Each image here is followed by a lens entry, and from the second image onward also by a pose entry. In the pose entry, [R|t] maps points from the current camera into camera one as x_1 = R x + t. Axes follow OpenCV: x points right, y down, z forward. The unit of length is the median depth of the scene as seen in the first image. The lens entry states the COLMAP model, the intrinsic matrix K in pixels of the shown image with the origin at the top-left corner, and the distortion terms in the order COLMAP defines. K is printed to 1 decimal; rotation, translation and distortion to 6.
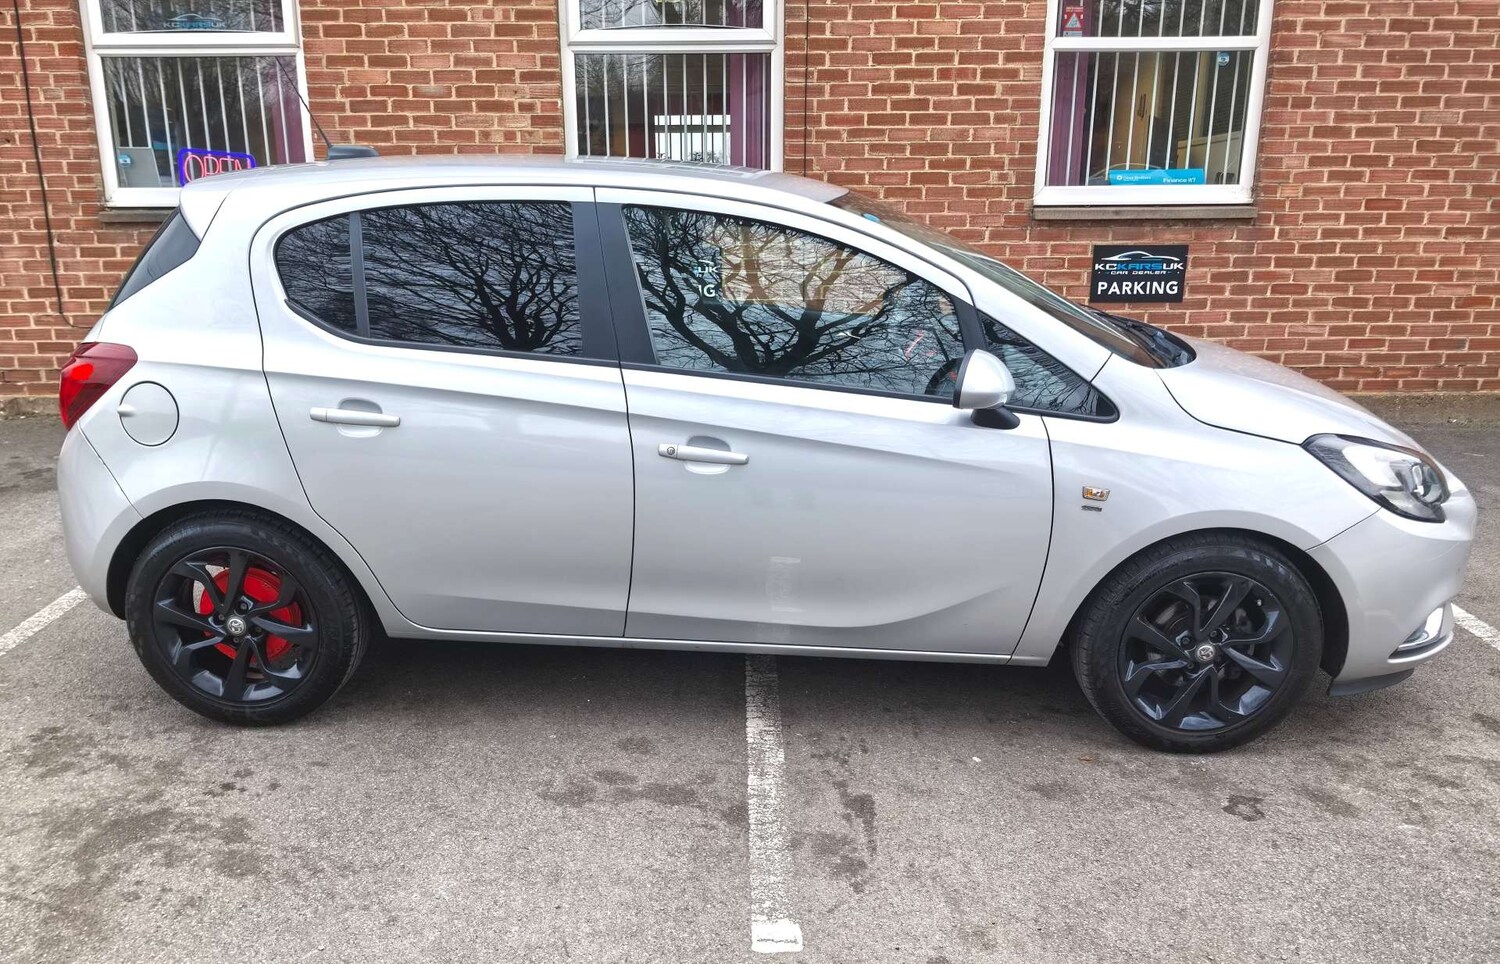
lens RADIAL K [[1184.9, 0, 739.5], [0, 1184.9, 582.6], [0, 0, 1]] dist [0.041350, -0.055290]
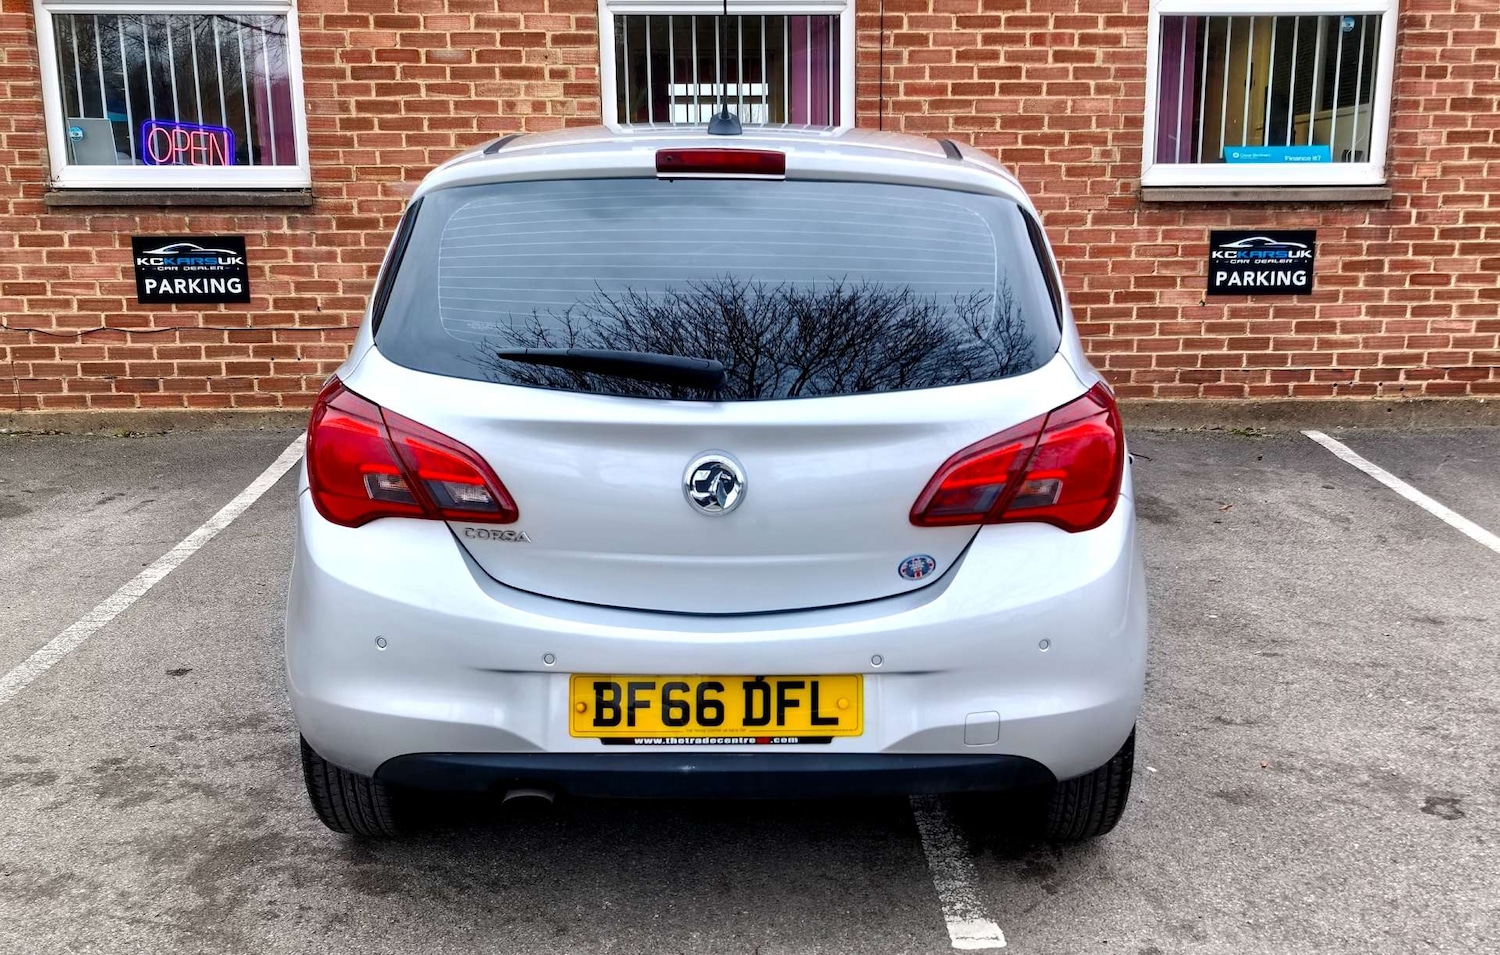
lens RADIAL K [[1506.0, 0, 812.3], [0, 1506.0, 563.4], [0, 0, 1]] dist [0.017132, 0.000000]
pose [[0.998518, -0.013536, 0.052703, -0.057656], [0.017007, 0.997676, -0.065986, 0.029638], [-0.051687, 0.066785, 0.996428, -0.074534]]
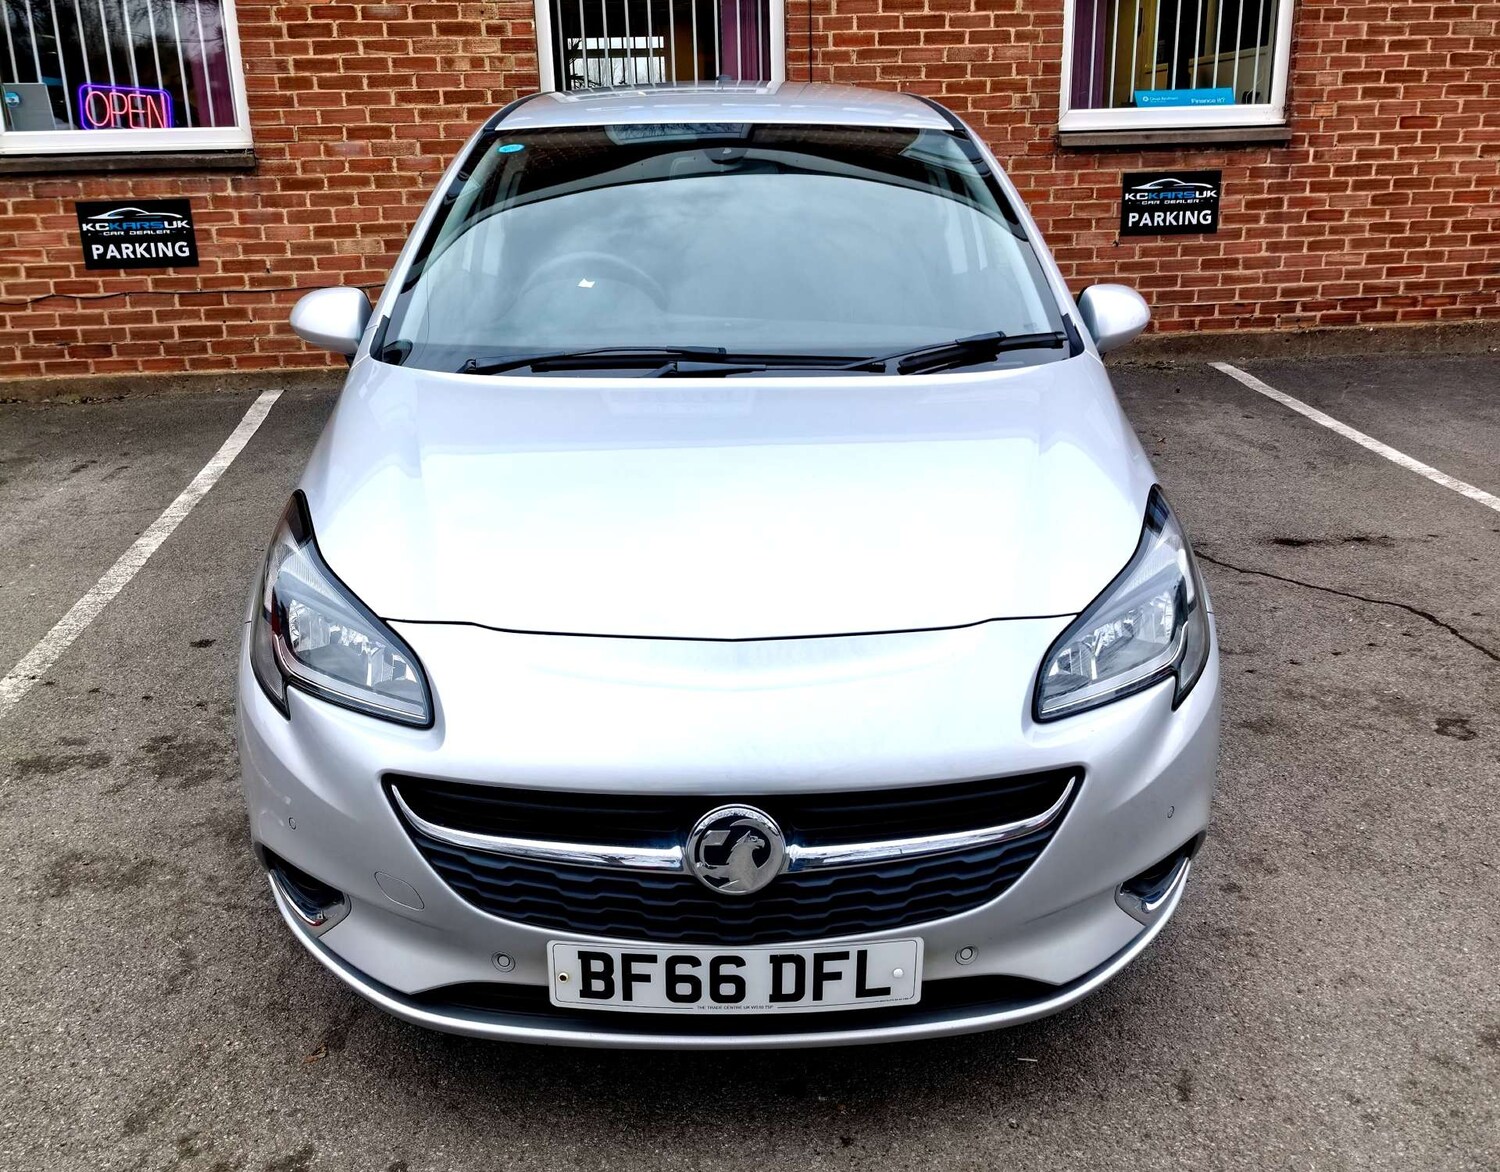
lens RADIAL K [[1375.4, 0, 762.3], [0, 1375.4, 601.2], [0, 0, 1]] dist [0.016942, 0.000000]
pose [[0.992413, -0.057003, 0.108937, -0.118070], [0.055412, 0.998309, 0.017578, 0.013478], [-0.109755, -0.011408, 0.993893, -0.034509]]
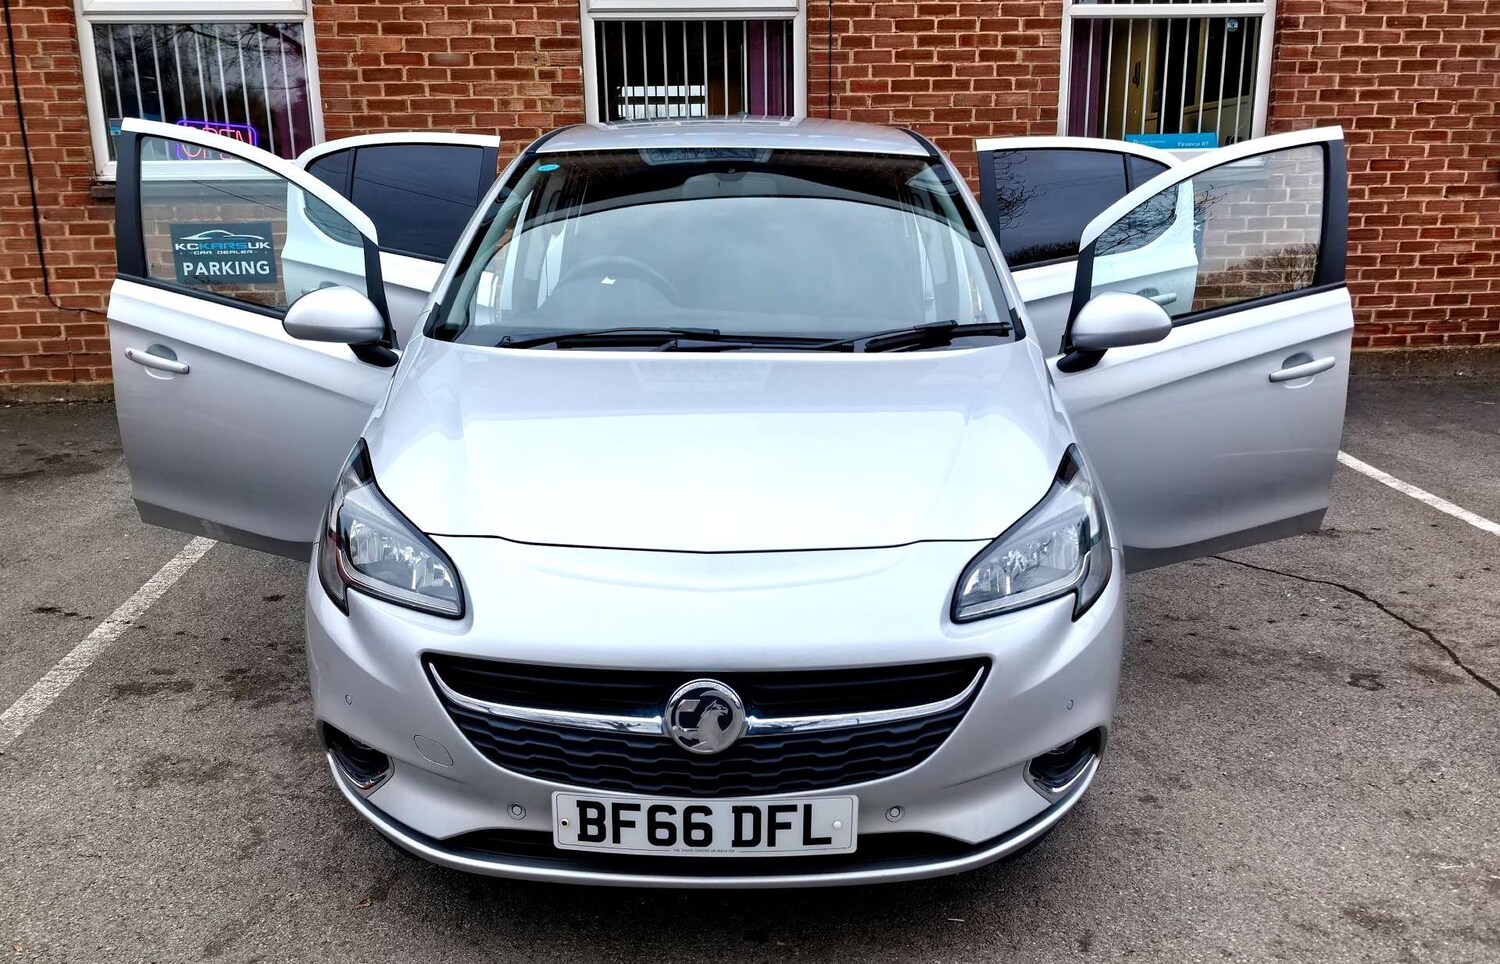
lens RADIAL K [[1314.9, 0, 768.7], [0, 1314.9, 579.1], [0, 0, 1]] dist [0.043124, -0.055625]
pose [[0.995494, -0.037446, 0.087115, -0.107341], [0.039127, 0.999078, -0.017665, 0.040539], [-0.086374, 0.020994, 0.996042, -0.087745]]
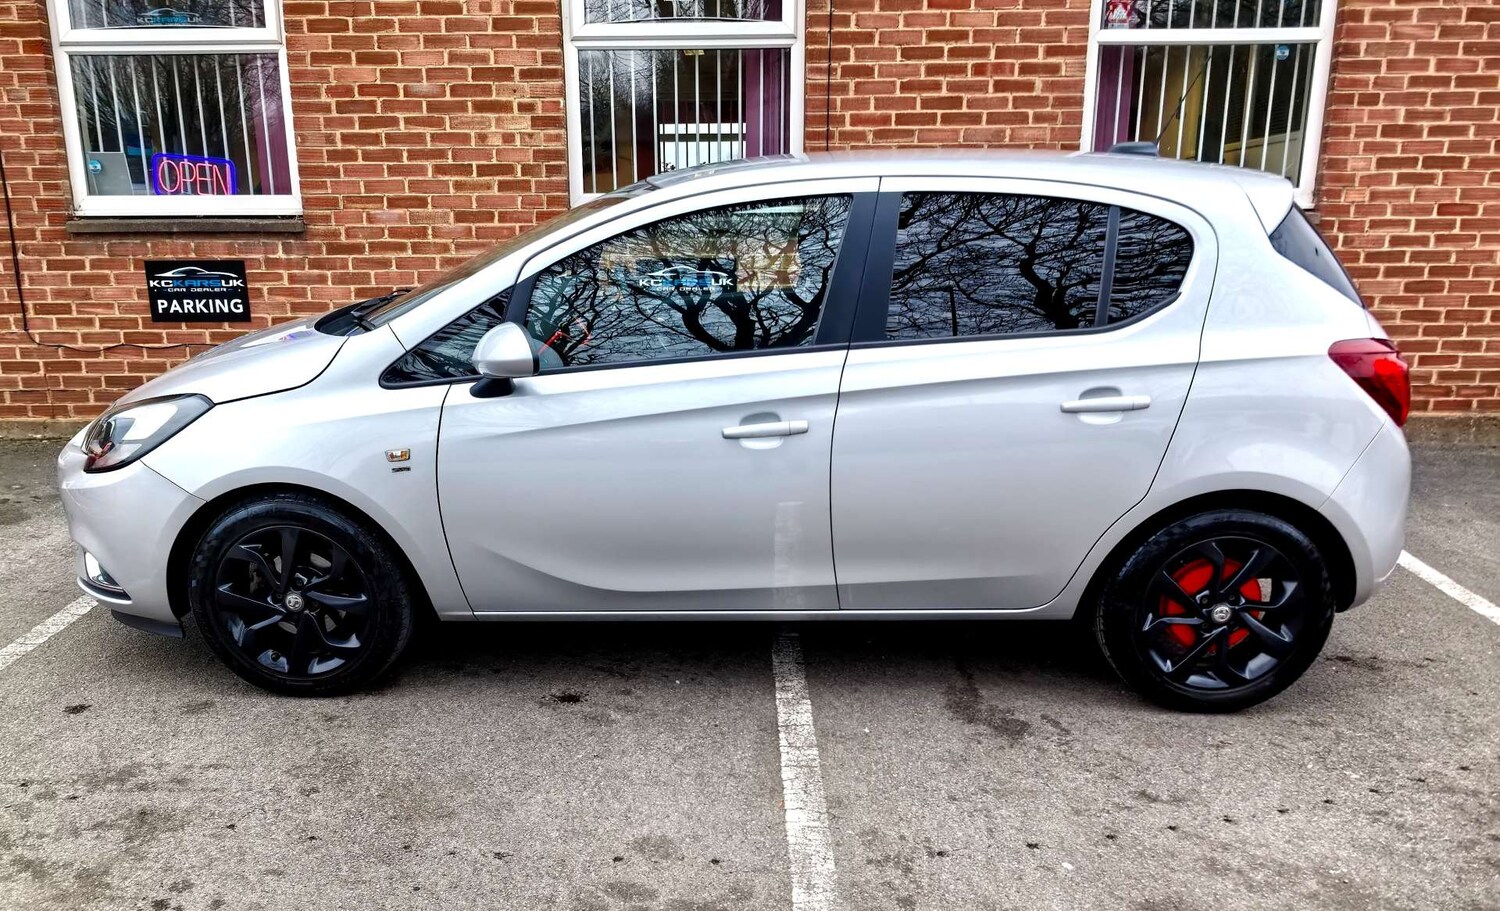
lens RADIAL K [[1187.2, 0, 727.9], [0, 1187.2, 582.1], [0, 0, 1]] dist [0.040667, -0.048940]
pose [[0.999958, -0.000118, -0.009188, -0.013809], [-0.000005, 0.999910, -0.013417, -0.017857], [0.009188, 0.013417, 0.999868, 0.079158]]
